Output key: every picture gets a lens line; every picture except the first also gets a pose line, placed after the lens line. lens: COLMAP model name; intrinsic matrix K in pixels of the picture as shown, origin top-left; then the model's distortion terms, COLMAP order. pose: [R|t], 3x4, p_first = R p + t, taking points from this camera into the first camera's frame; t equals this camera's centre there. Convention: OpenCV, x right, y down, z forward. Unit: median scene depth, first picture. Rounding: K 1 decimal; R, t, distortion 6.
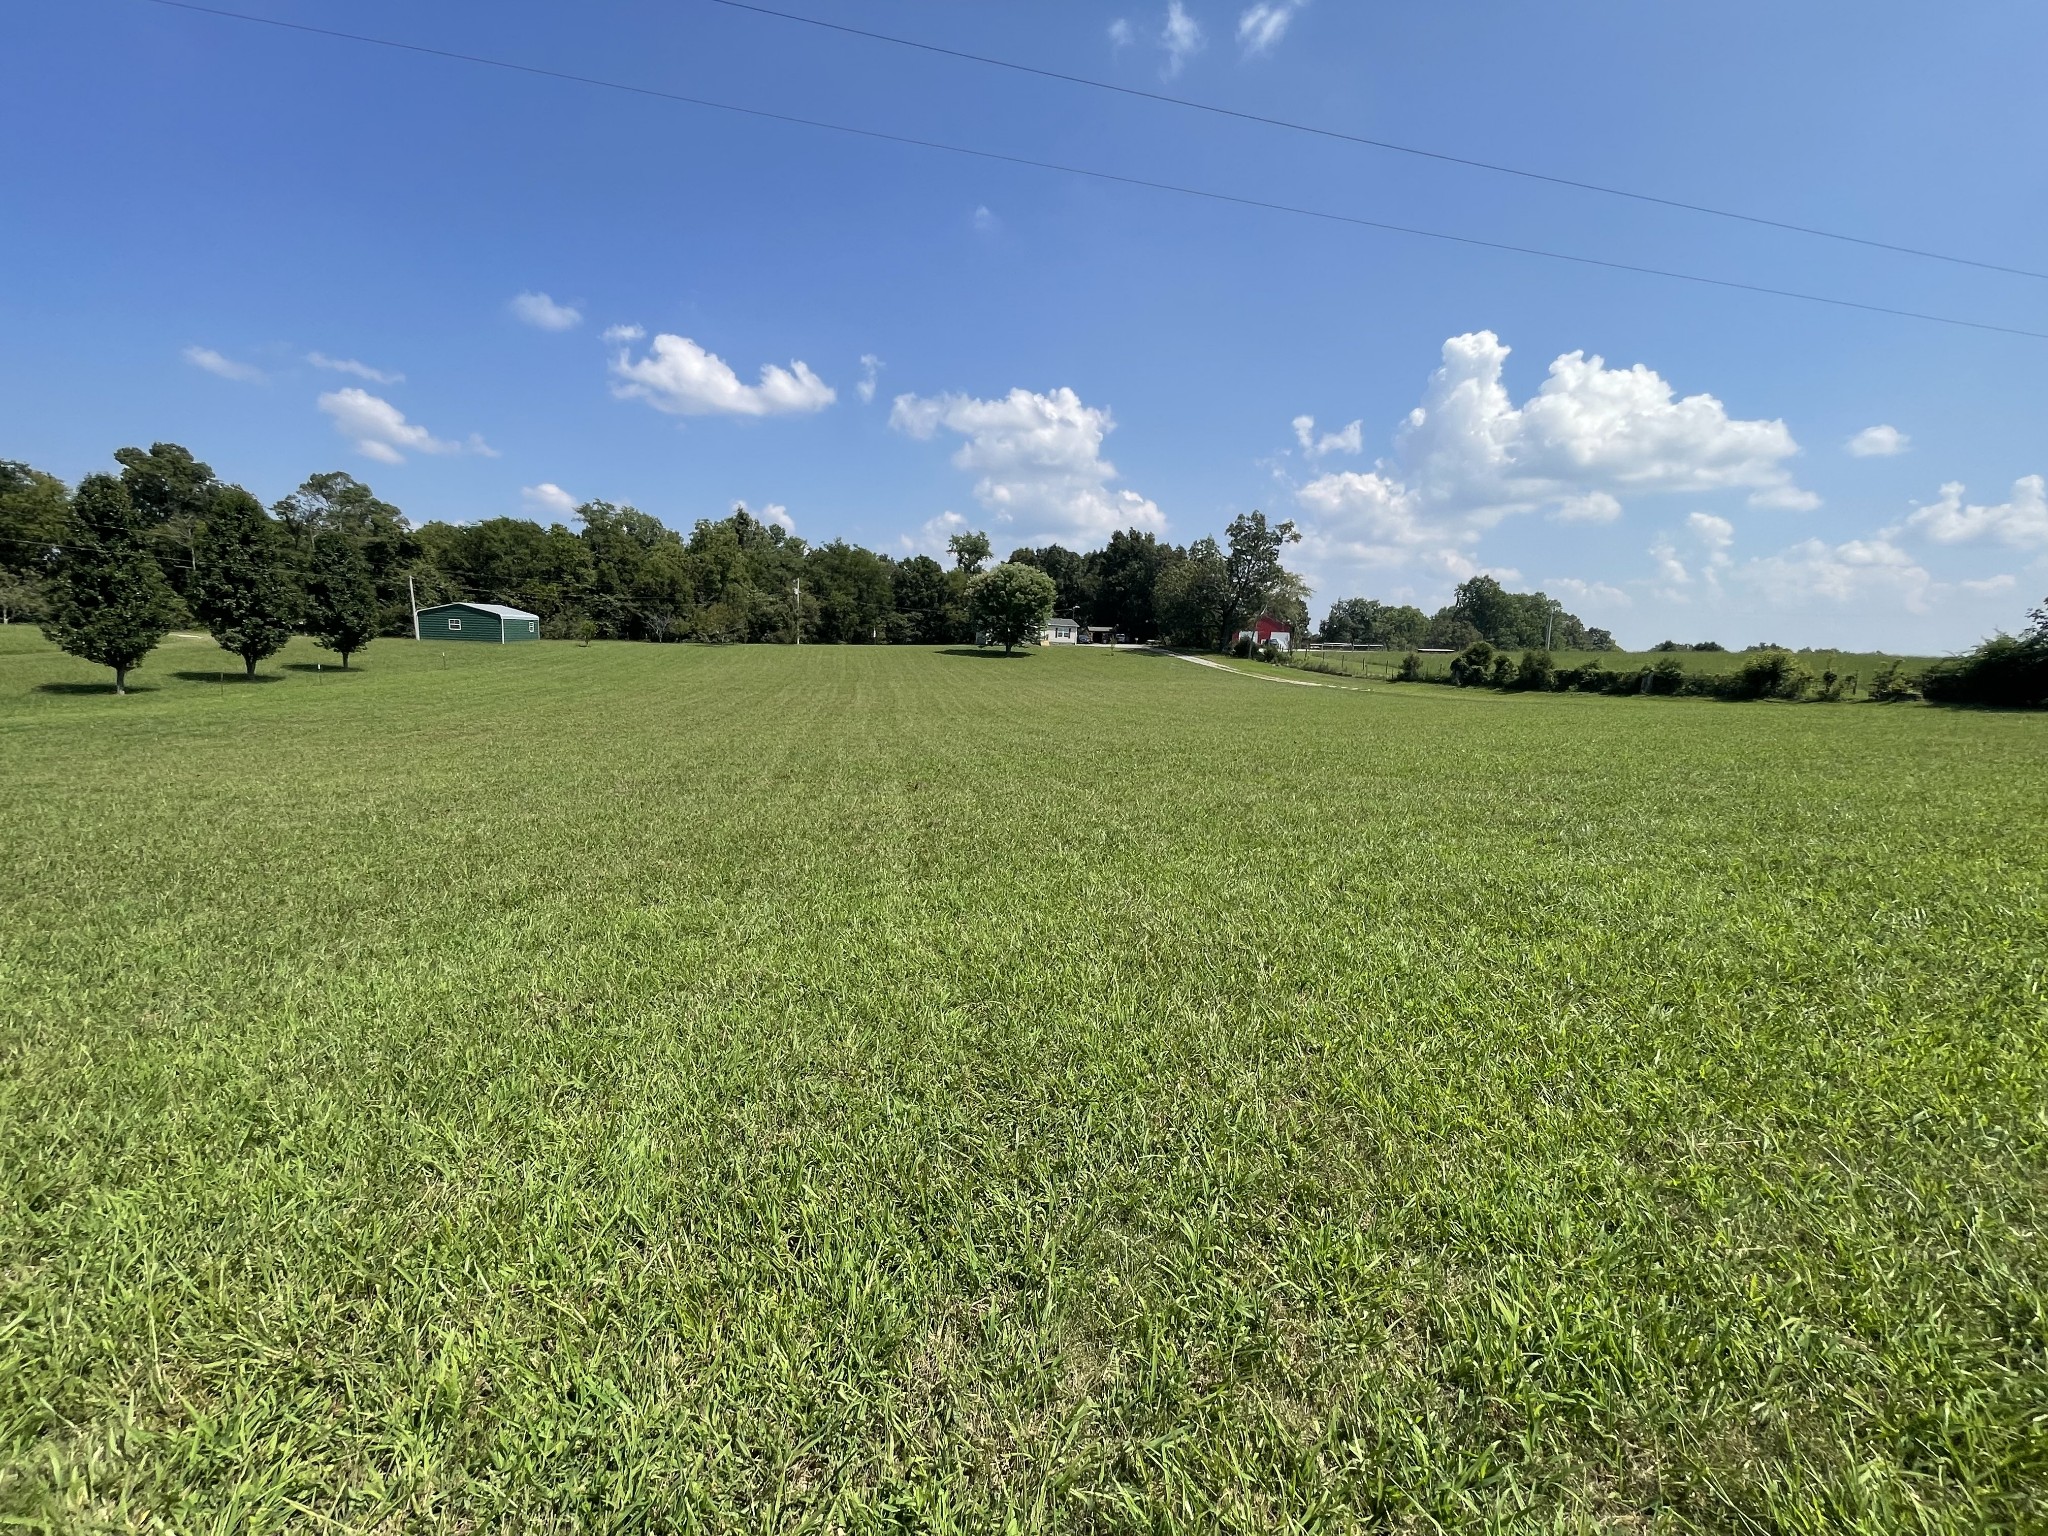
lens RADIAL K [[831.1, 0, 1028.9], [0, 831.1, 760.1], [0, 0, 1]] dist [-0.003252, -0.000765]
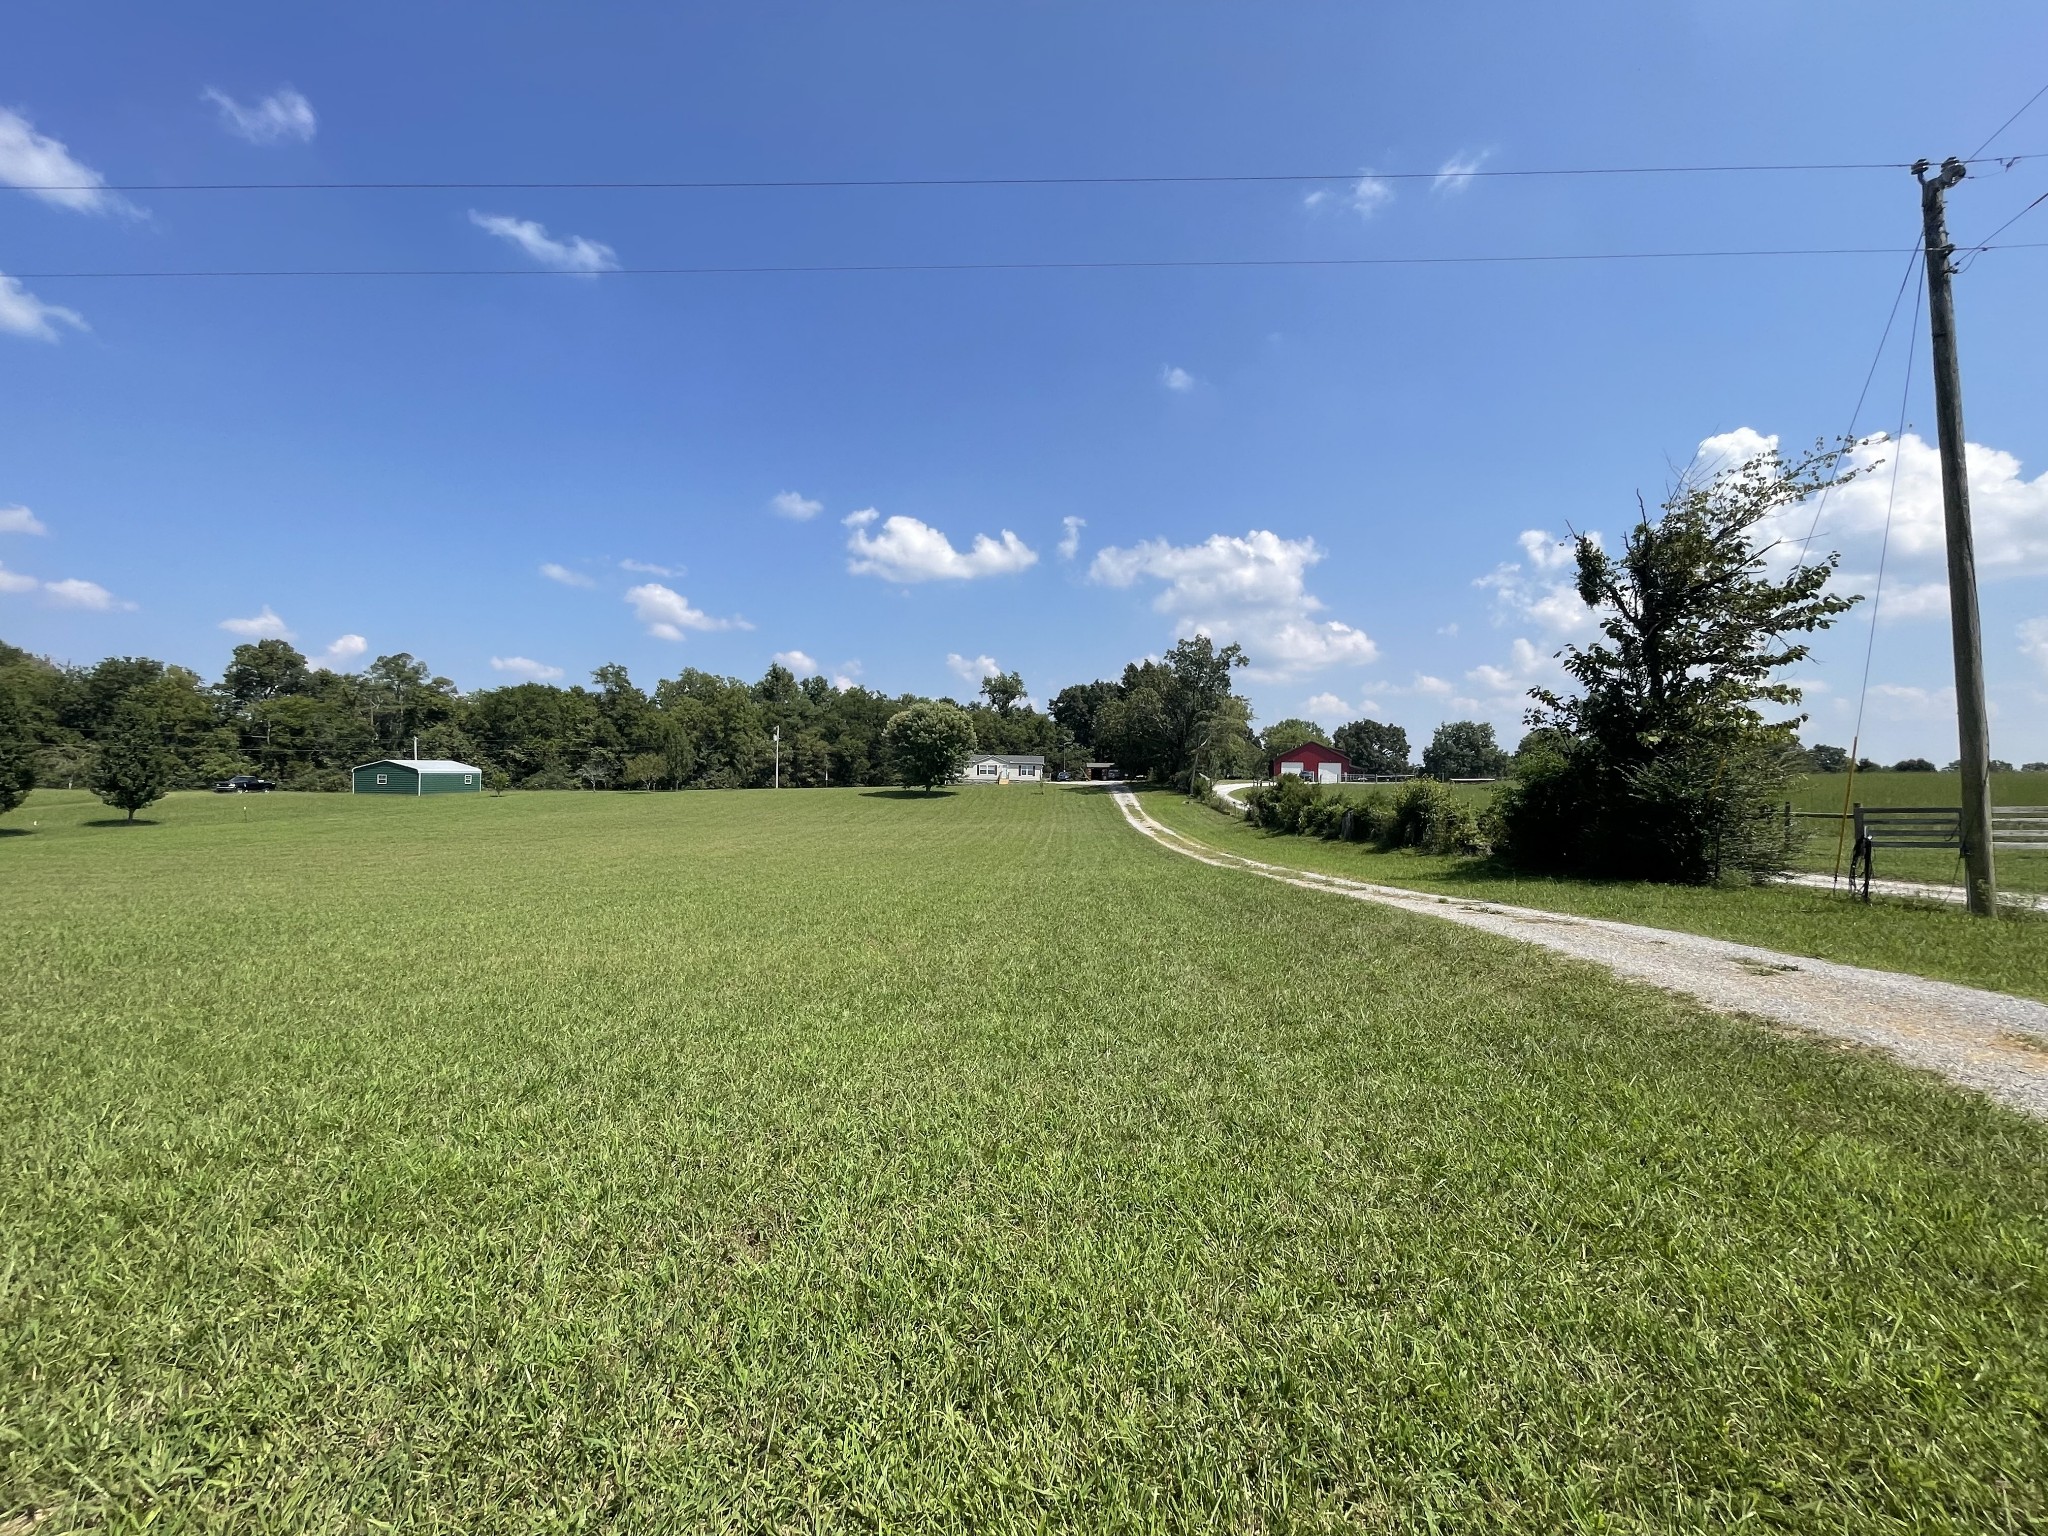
lens RADIAL K [[831.1, 0, 1021.5], [0, 831.1, 781.6], [0, 0, 1]] dist [-0.003252, -0.000765]
pose [[0.970416, -0.022035, -0.240432, 0.285894], [-0.011432, 0.990516, -0.136919, -0.011668], [0.241168, 0.135617, 0.960961, 0.090988]]
